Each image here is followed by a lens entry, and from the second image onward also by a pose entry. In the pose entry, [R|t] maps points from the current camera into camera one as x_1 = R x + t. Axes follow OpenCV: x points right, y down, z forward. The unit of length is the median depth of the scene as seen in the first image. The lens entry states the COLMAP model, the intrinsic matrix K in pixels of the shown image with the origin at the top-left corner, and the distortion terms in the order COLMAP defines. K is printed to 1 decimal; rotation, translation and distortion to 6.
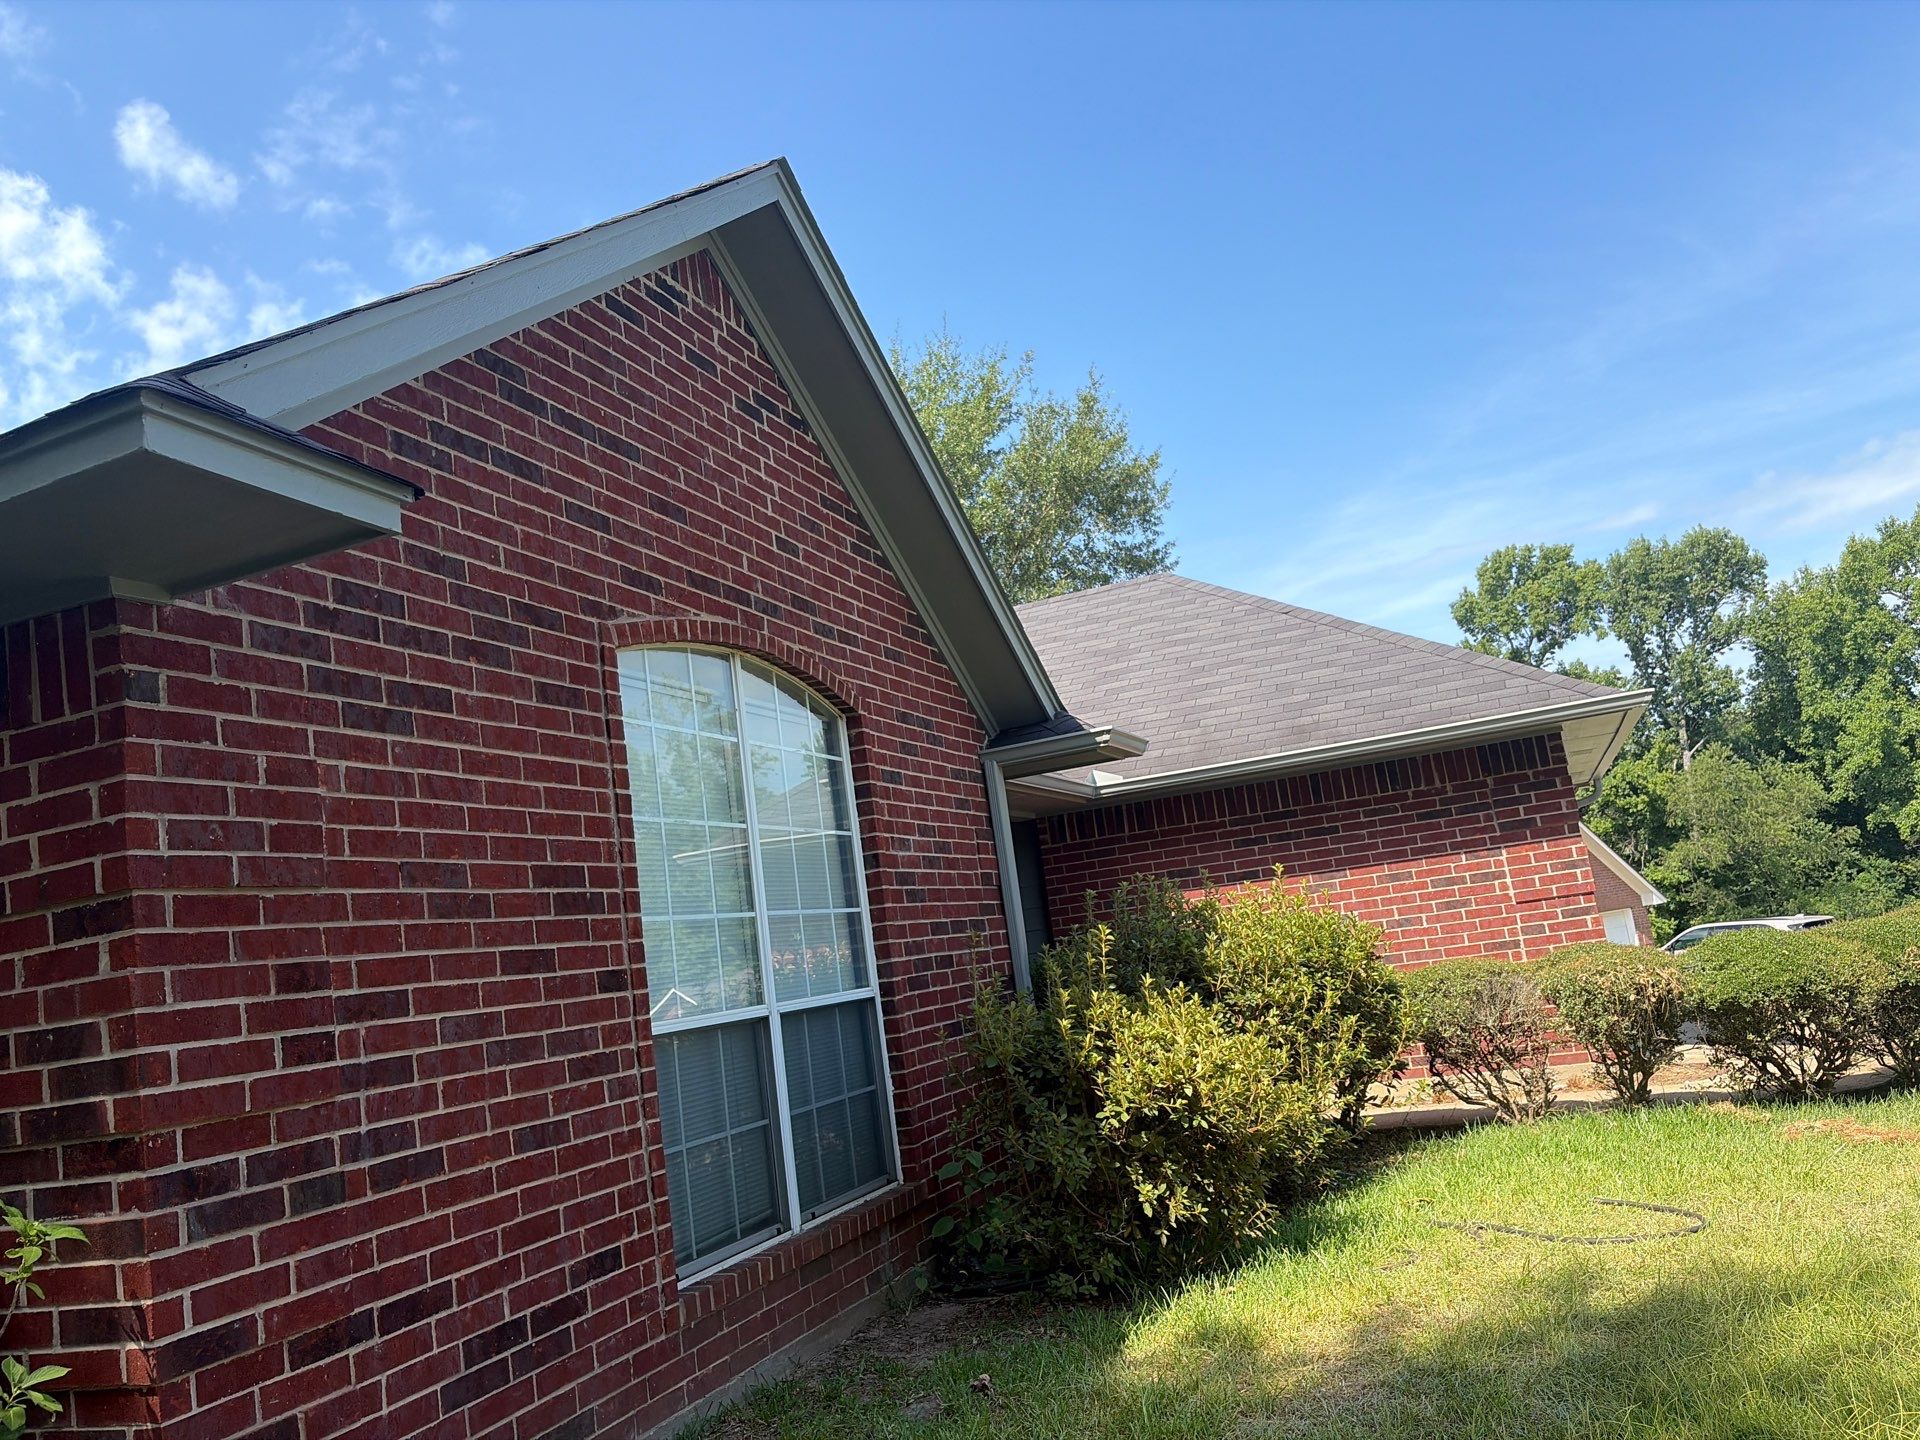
lens RADIAL K [[1449.8, 0, 954.5], [0, 1449.8, 726.2], [0, 0, 1]] dist [0.067472, -0.083292]
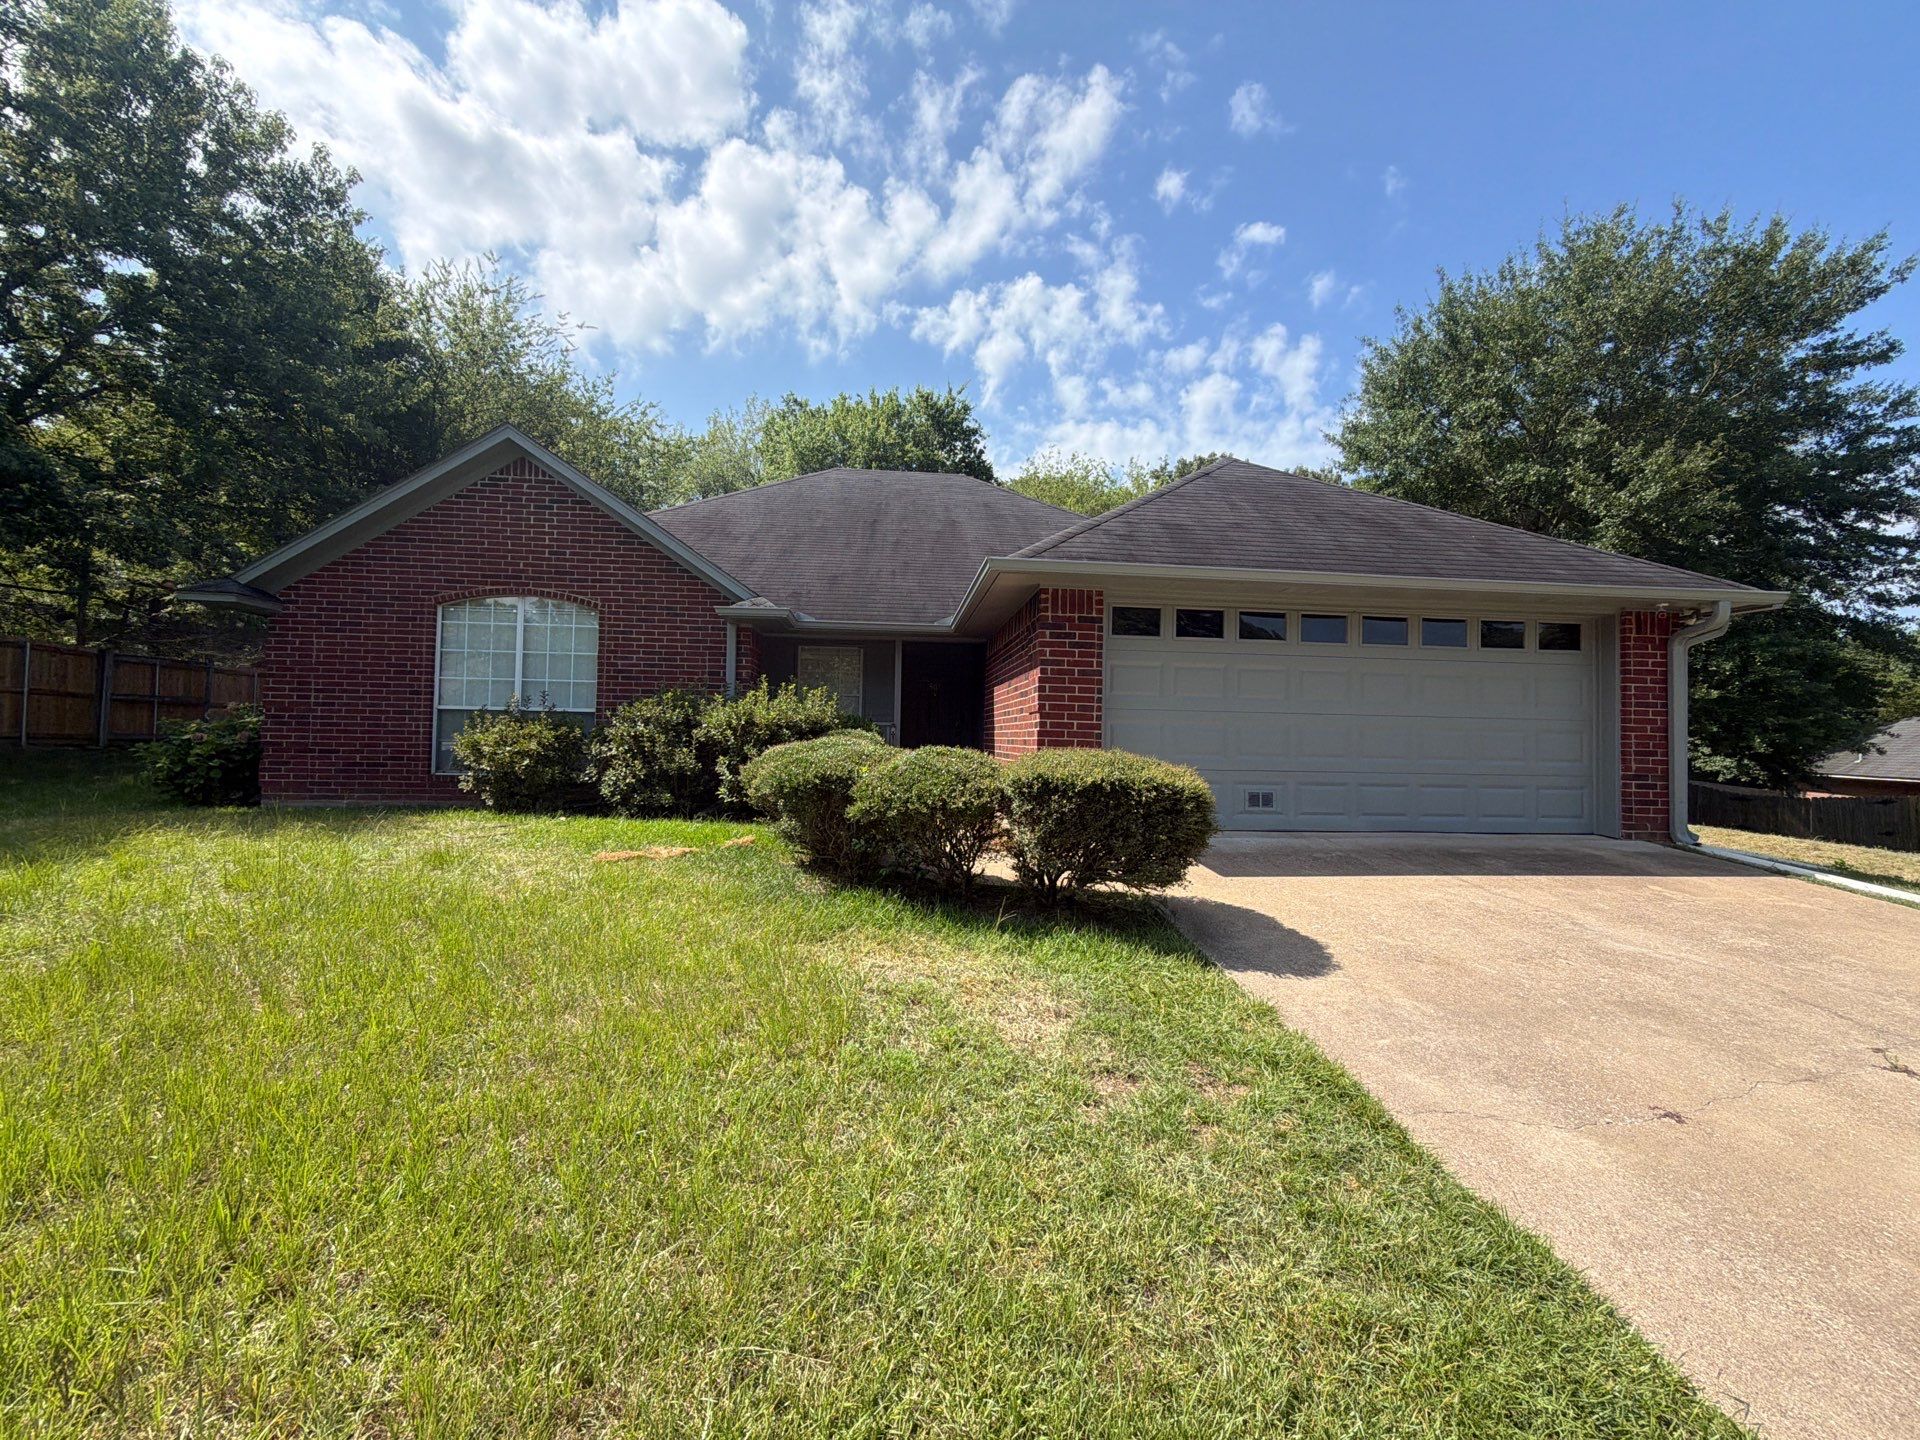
lens RADIAL K [[768.0, 0, 963.1], [0, 768.0, 718.4], [0, 0, 1]] dist [0.001639, 0.000509]
pose [[0.446056, 0.114055, -0.887708, 2.284997], [0.066621, 0.984864, 0.160013, 0.011077], [0.892522, -0.130515, 0.431706, 1.432227]]
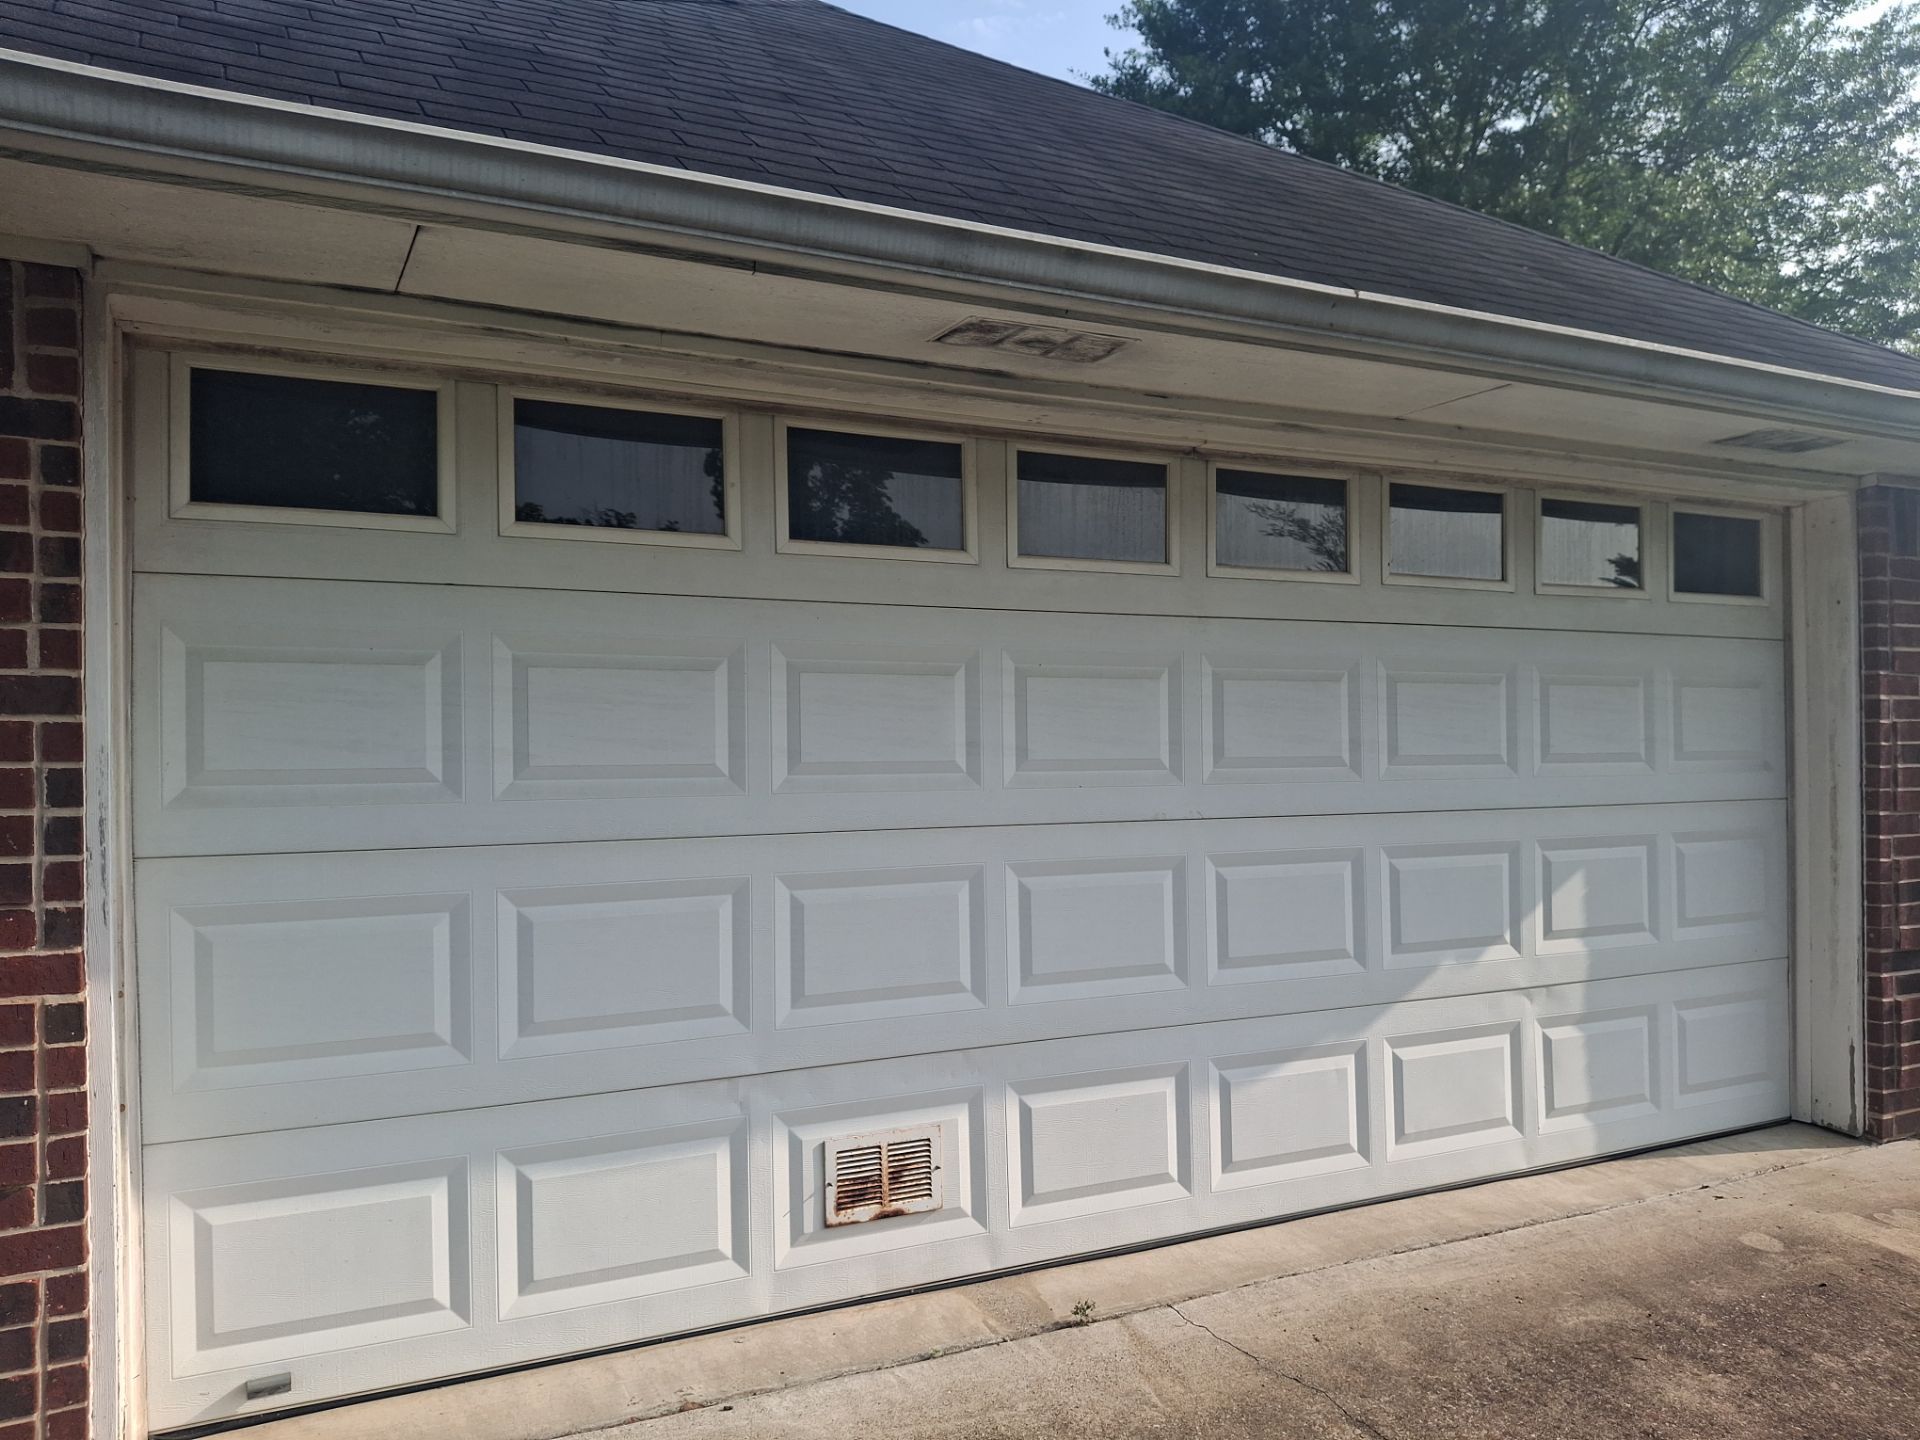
lens RADIAL K [[1402.6, 0, 952.0], [0, 1402.6, 755.0], [0, 0, 1]] dist [0.129345, -0.305174]
pose [[0.738337, 0.118644, -0.663914, 1.634667], [0.026896, 0.978442, 0.204763, 0.109535], [0.673895, -0.169041, 0.719229, 2.203240]]
